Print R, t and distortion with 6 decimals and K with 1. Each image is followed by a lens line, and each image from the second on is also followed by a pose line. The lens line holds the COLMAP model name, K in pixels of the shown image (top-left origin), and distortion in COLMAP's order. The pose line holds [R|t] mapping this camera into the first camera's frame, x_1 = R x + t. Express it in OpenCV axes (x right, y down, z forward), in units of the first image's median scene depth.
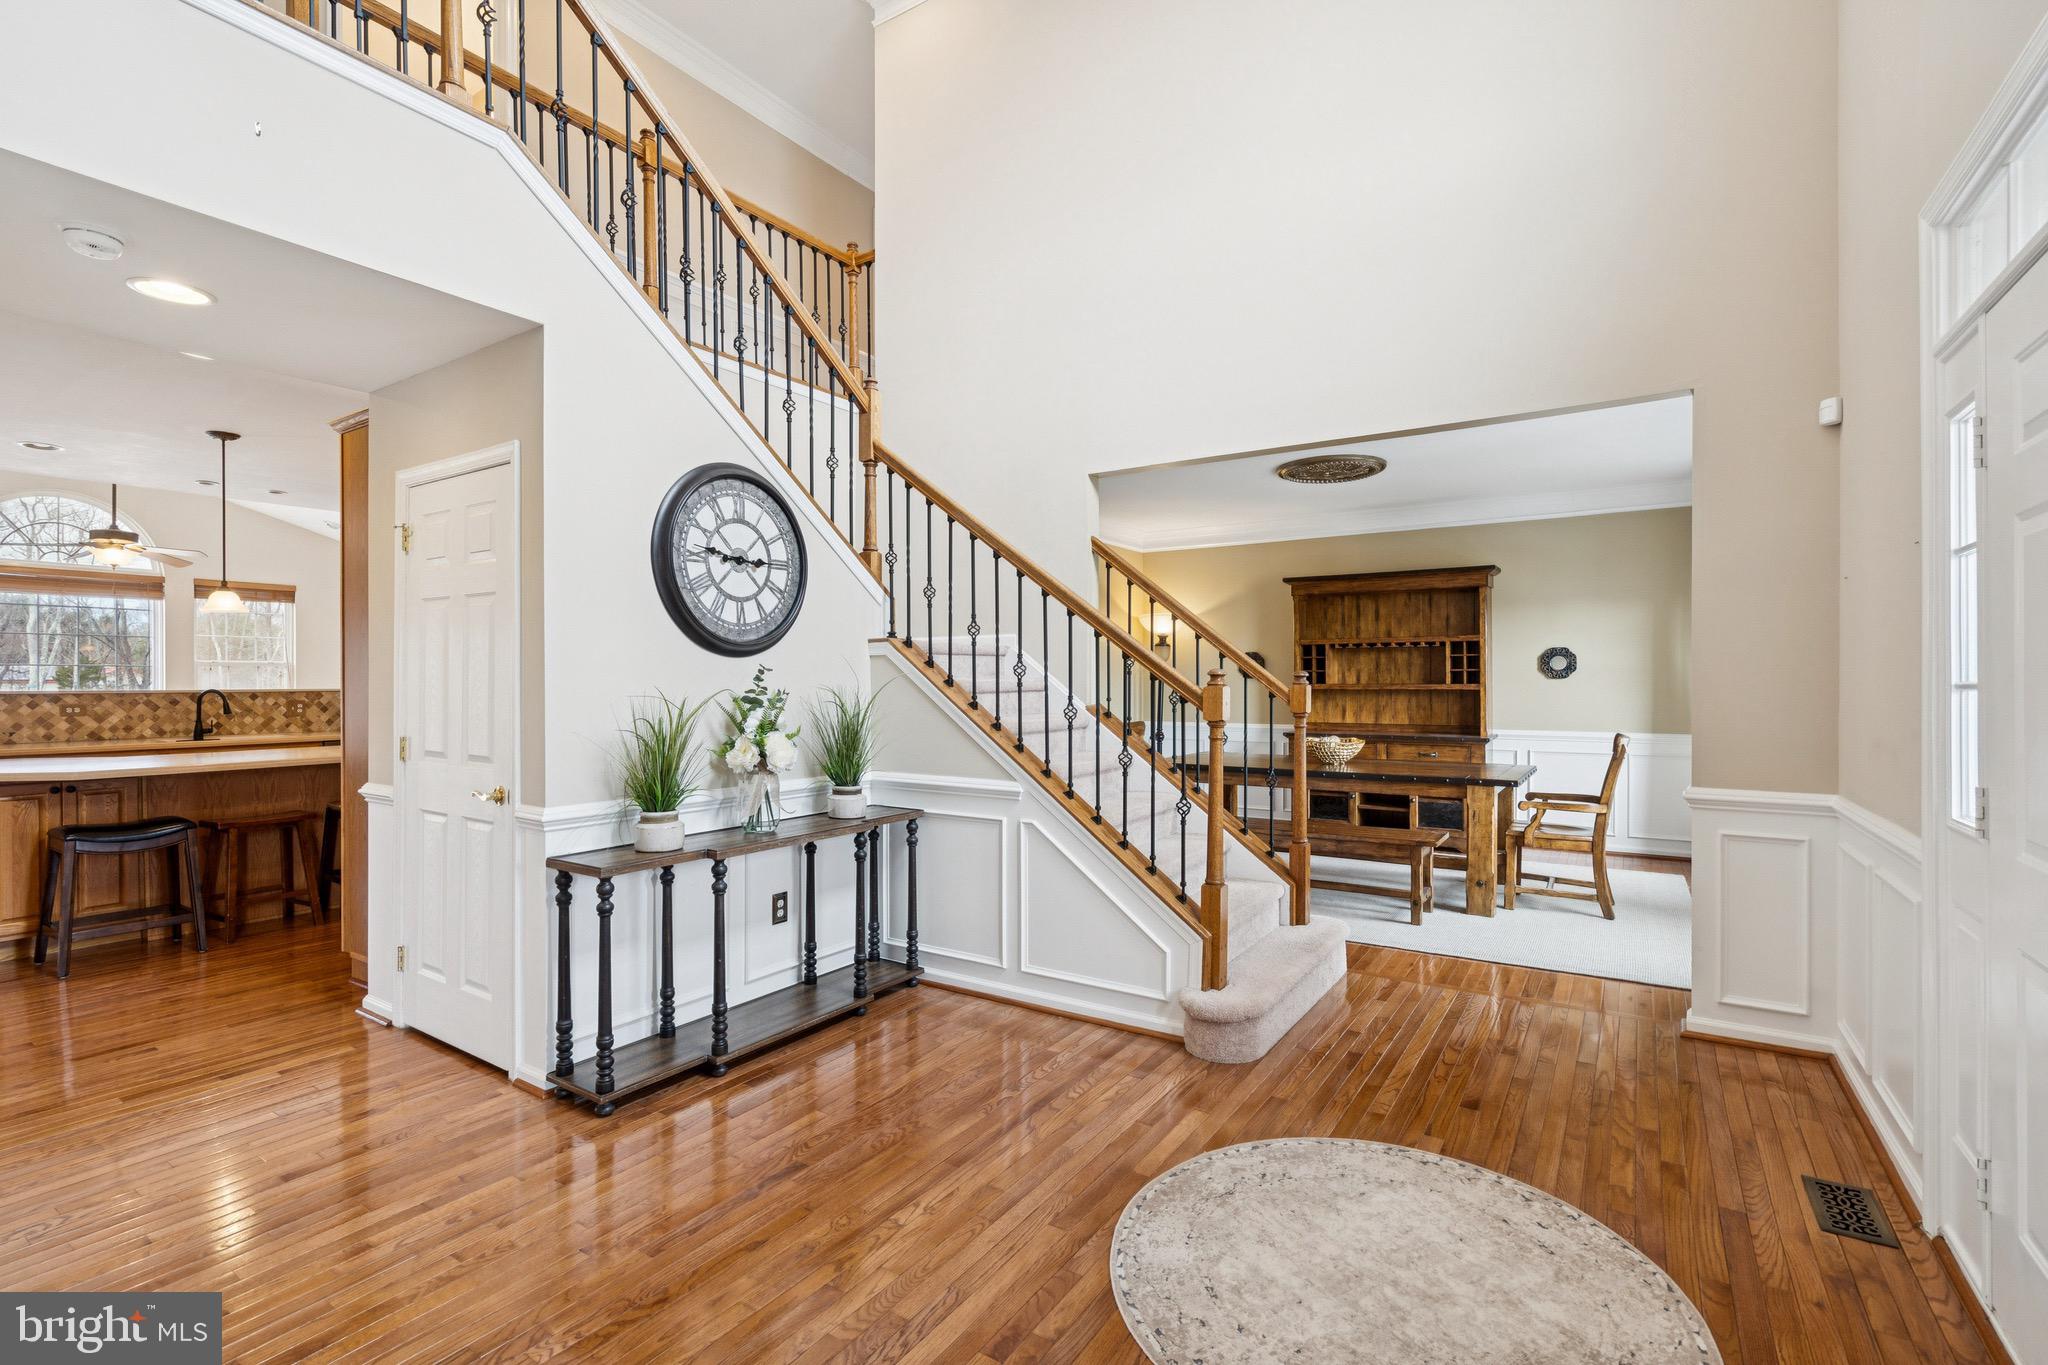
lens RADIAL K [[938.9, 0, 1015.6], [0, 938.9, 689.4], [0, 0, 1]] dist [0.001211, 0.000567]
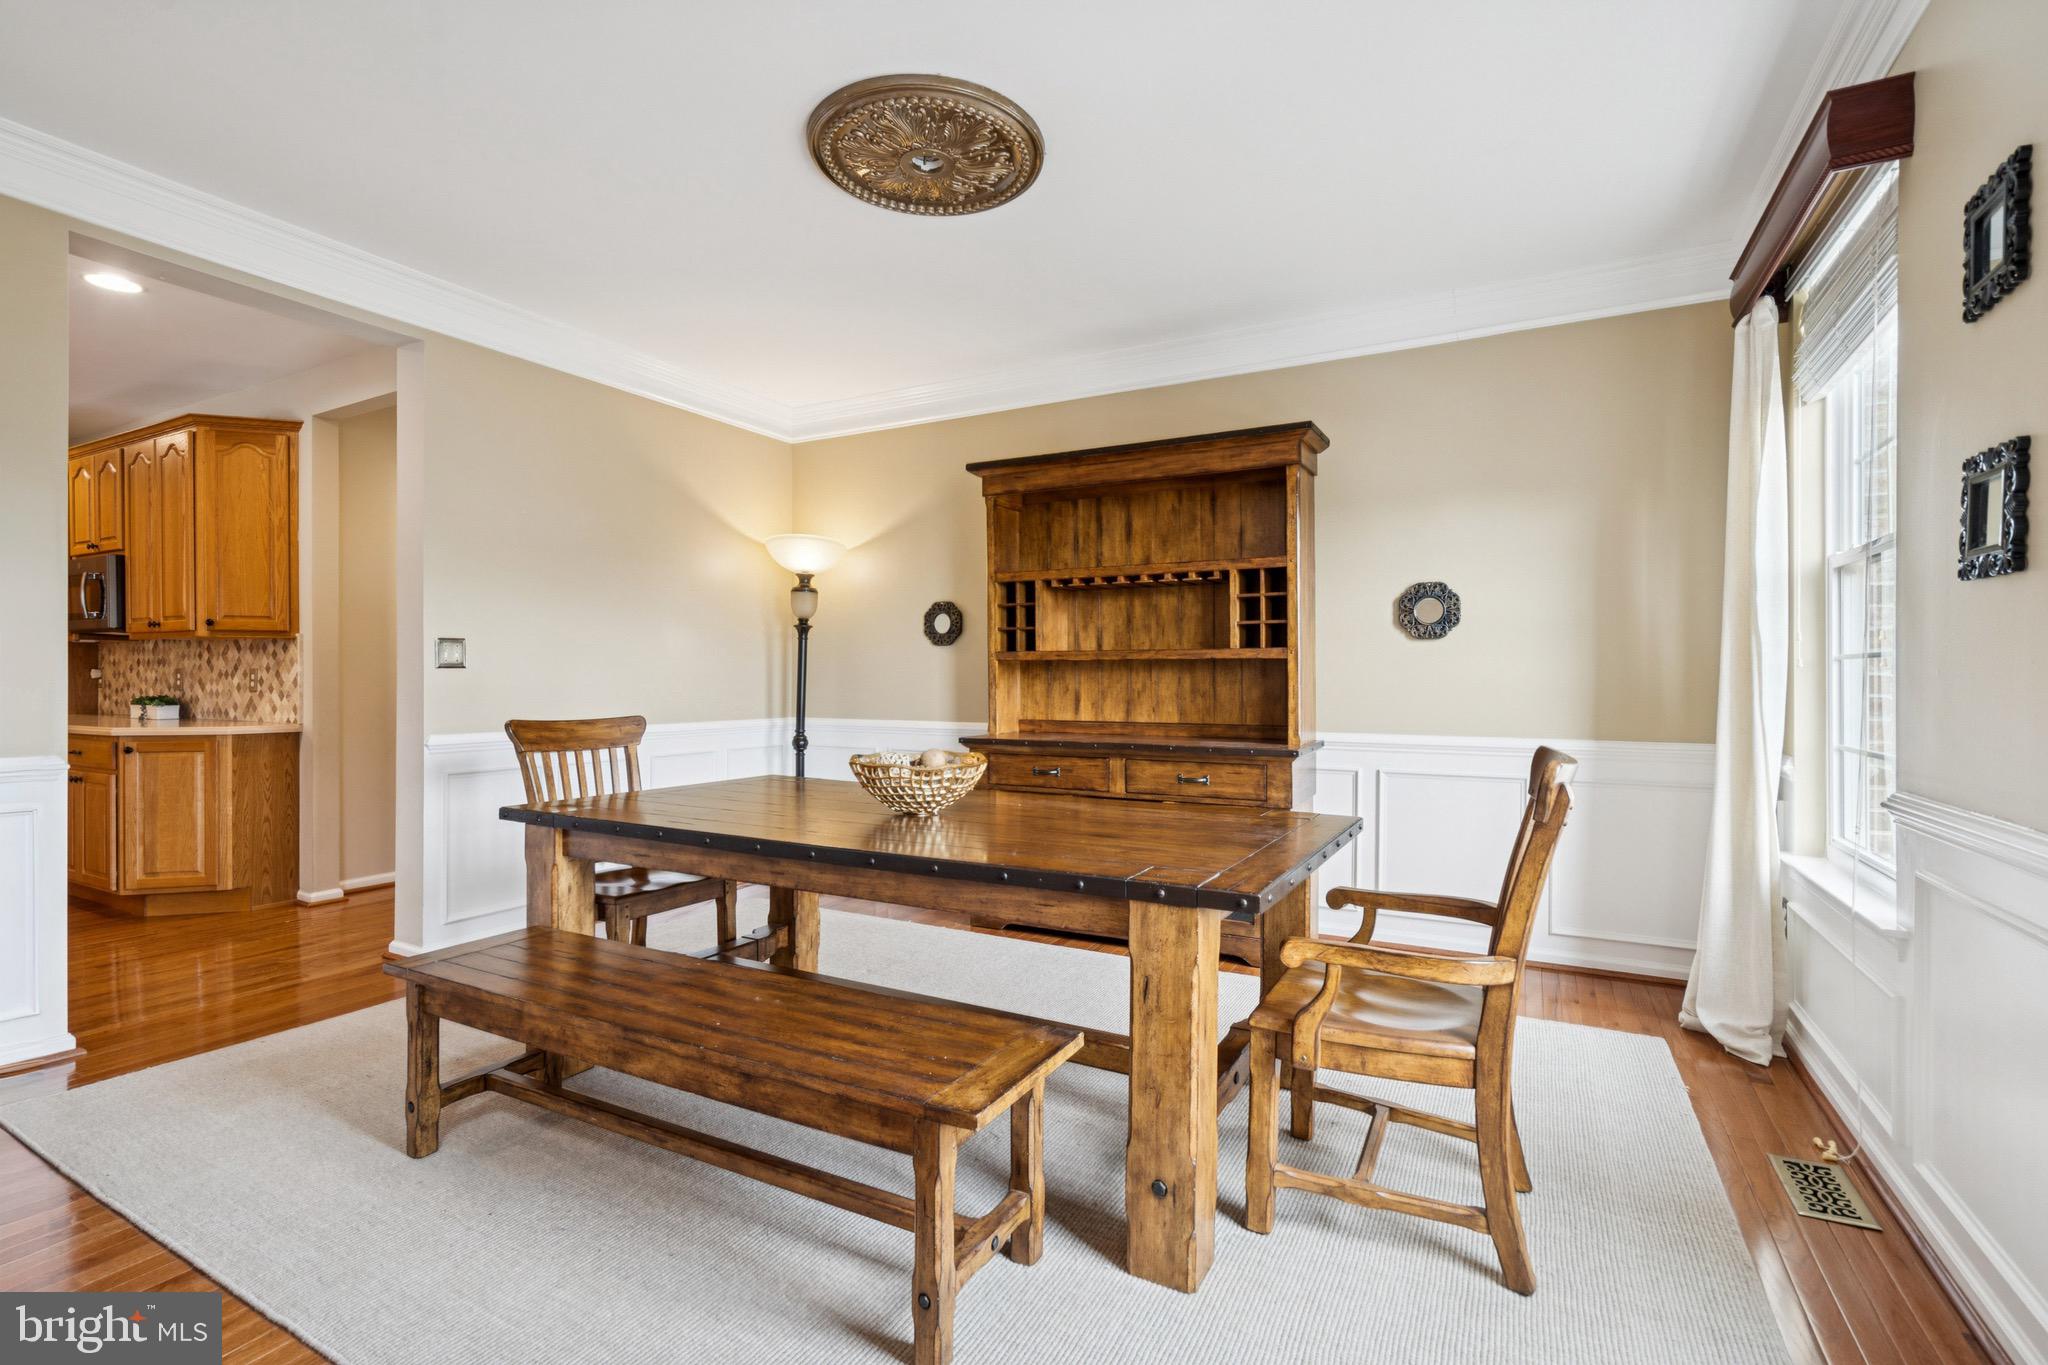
lens RADIAL K [[938.9, 0, 1026.7], [0, 938.9, 682.2], [0, 0, 1]] dist [0.001211, 0.000567]
pose [[0.996408, 0.004083, 0.084586, 0.285433], [-0.003598, 0.999976, -0.005887, 0.016707], [-0.084608, 0.005562, 0.996399, 0.454613]]
